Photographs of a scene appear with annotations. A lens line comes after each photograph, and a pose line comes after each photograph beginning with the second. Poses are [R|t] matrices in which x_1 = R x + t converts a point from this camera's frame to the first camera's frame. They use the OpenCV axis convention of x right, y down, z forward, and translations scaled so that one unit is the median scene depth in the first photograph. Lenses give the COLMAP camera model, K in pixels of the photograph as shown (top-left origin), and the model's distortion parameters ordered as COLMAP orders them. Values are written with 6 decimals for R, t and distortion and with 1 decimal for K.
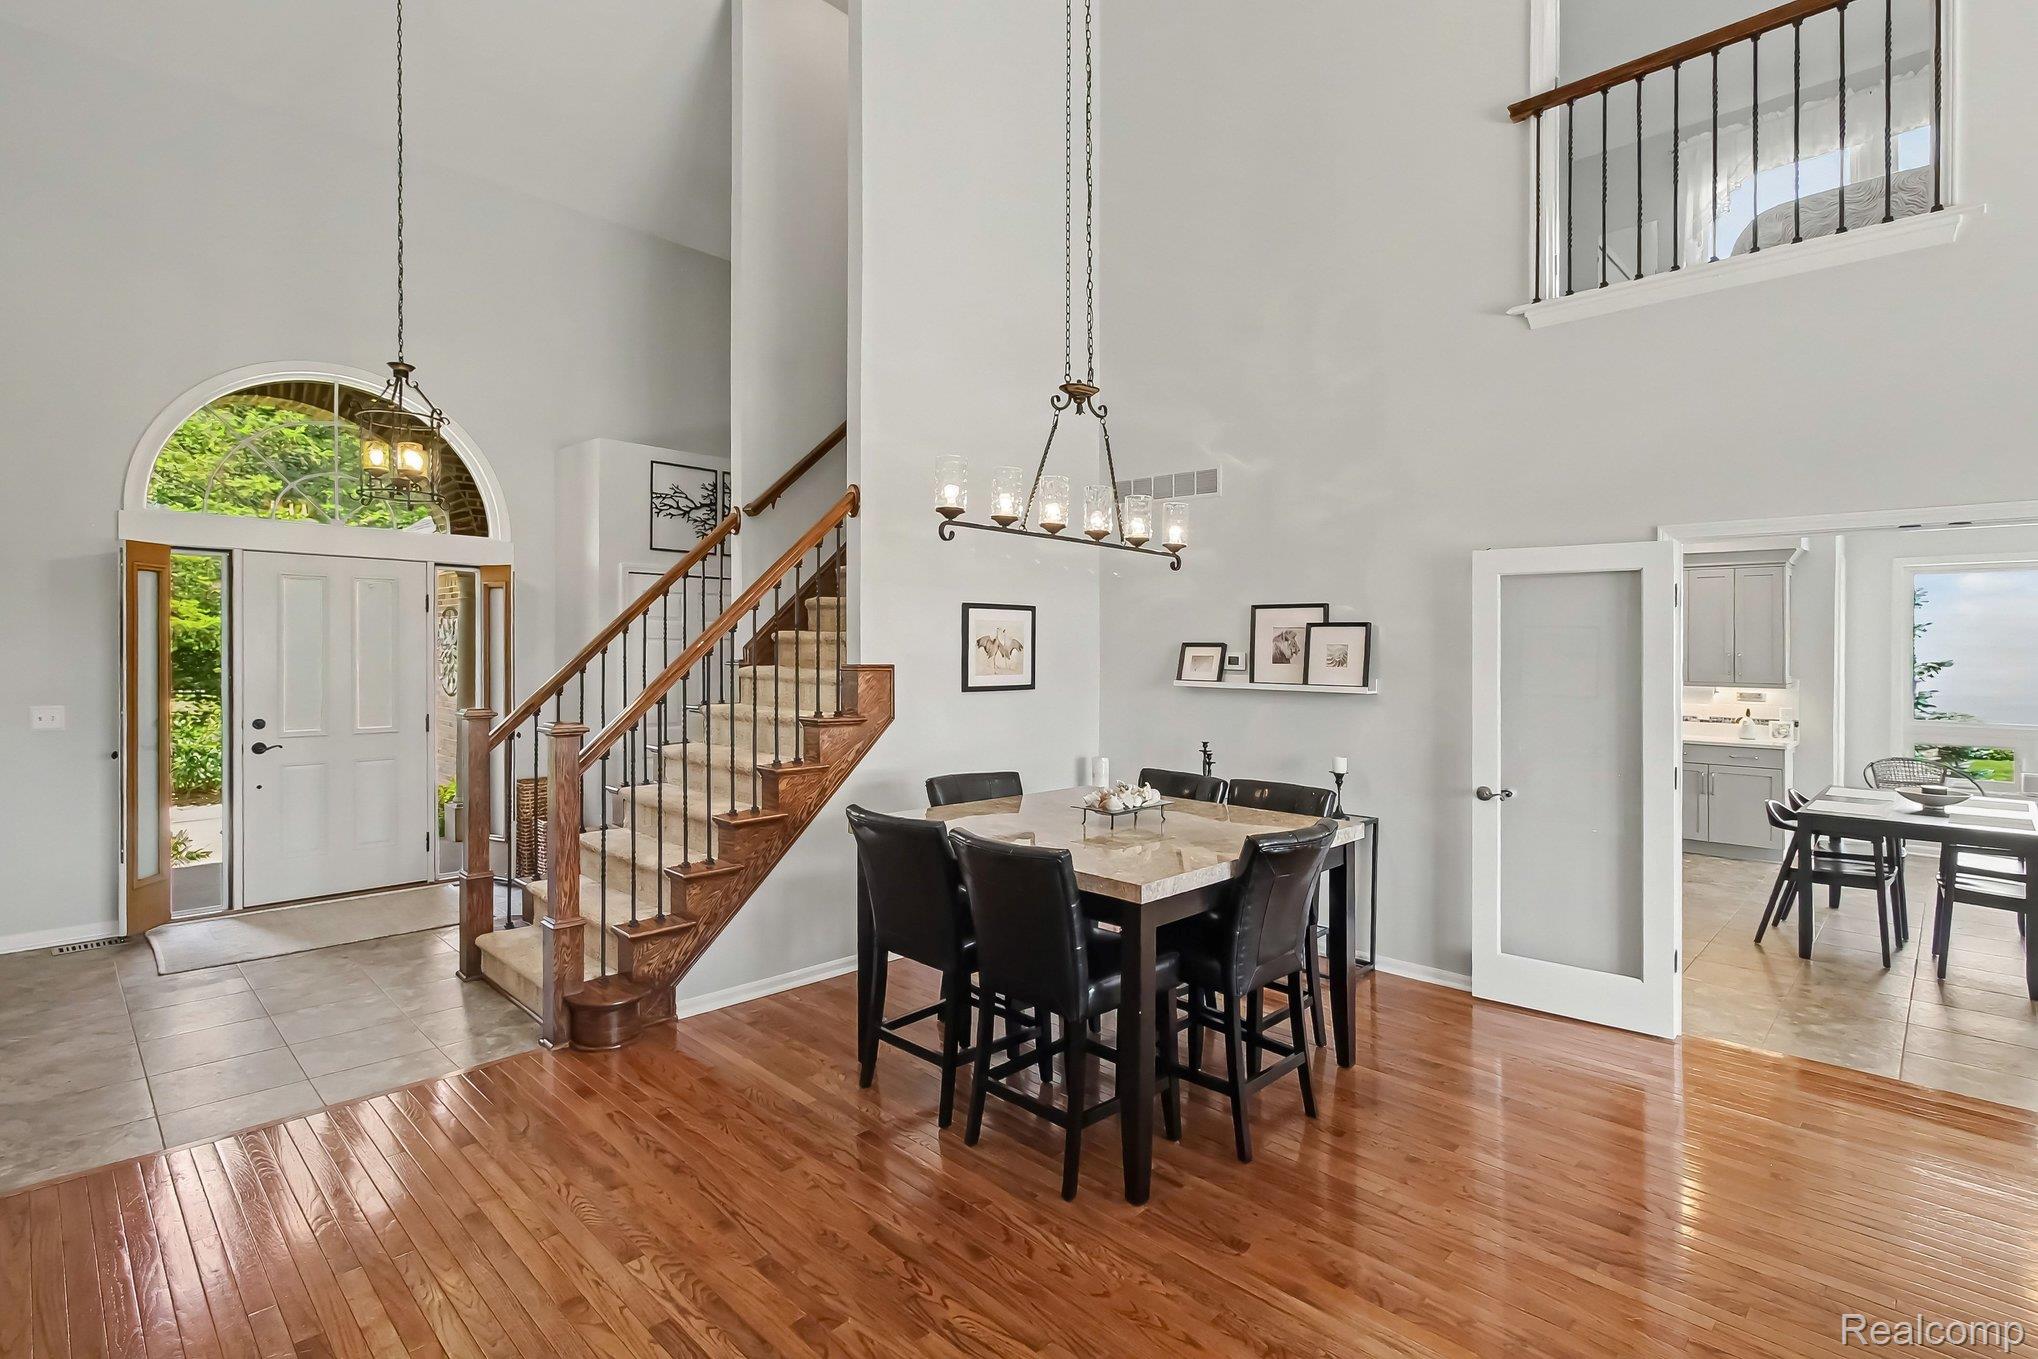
lens RADIAL K [[977.0, 0, 1021.4], [0, 977.0, 643.1], [0, 0, 1]] dist [-0.001203, 0.000150]
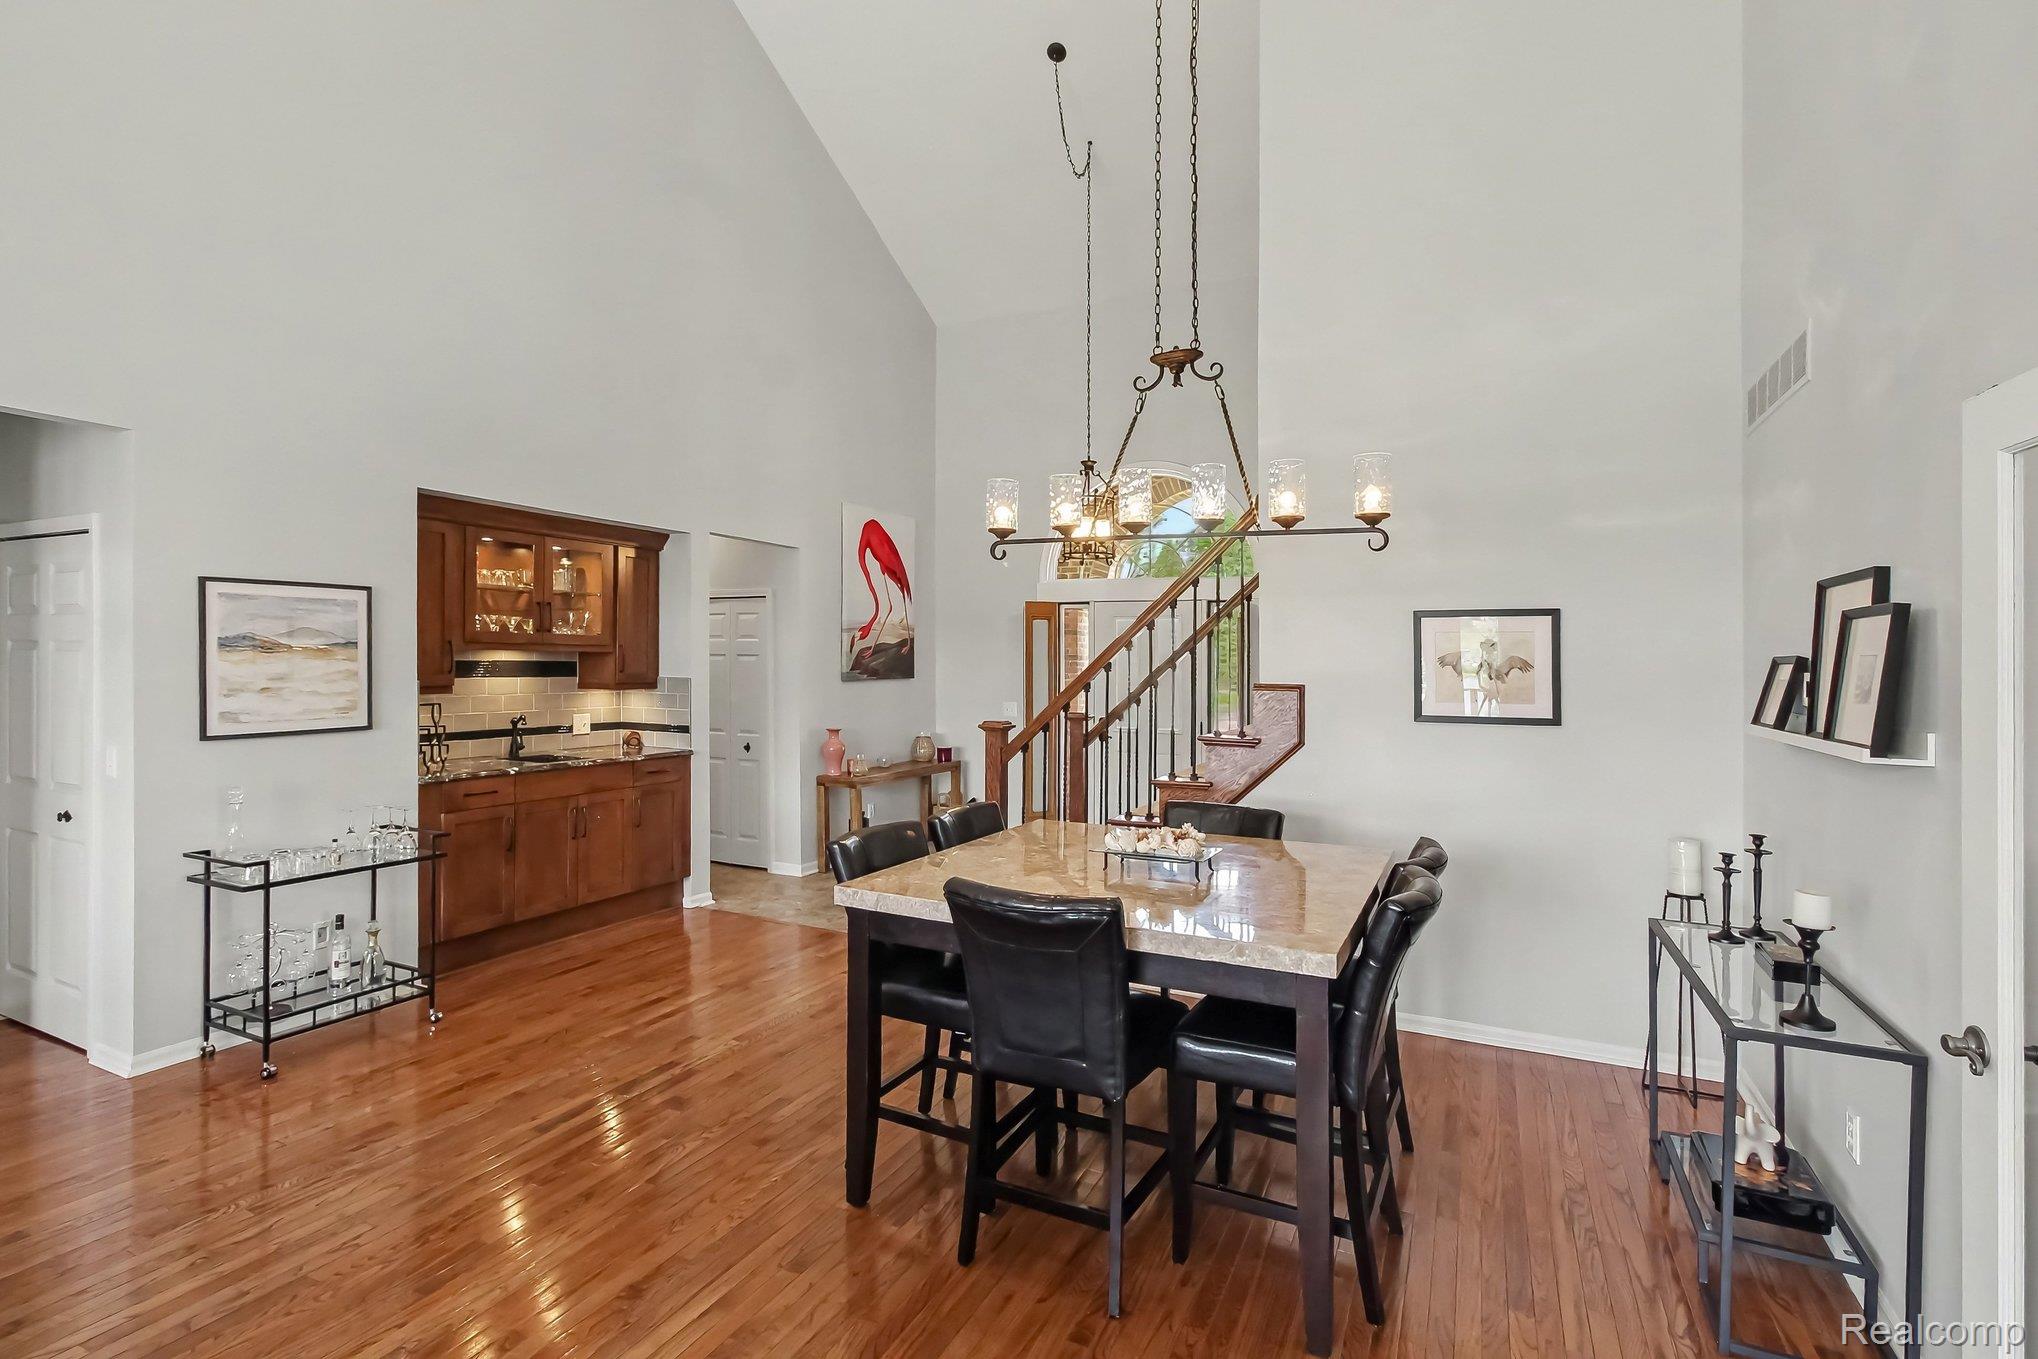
lens RADIAL K [[957.7, 0, 1011.8], [0, 957.7, 671.9], [0, 0, 1]] dist [0.000189, 0.000610]
pose [[0.312648, 0.005378, -0.949854, 0.795472], [-0.005096, 0.999979, 0.003985, 0.010428], [0.949855, 0.003594, 0.312669, 0.599437]]
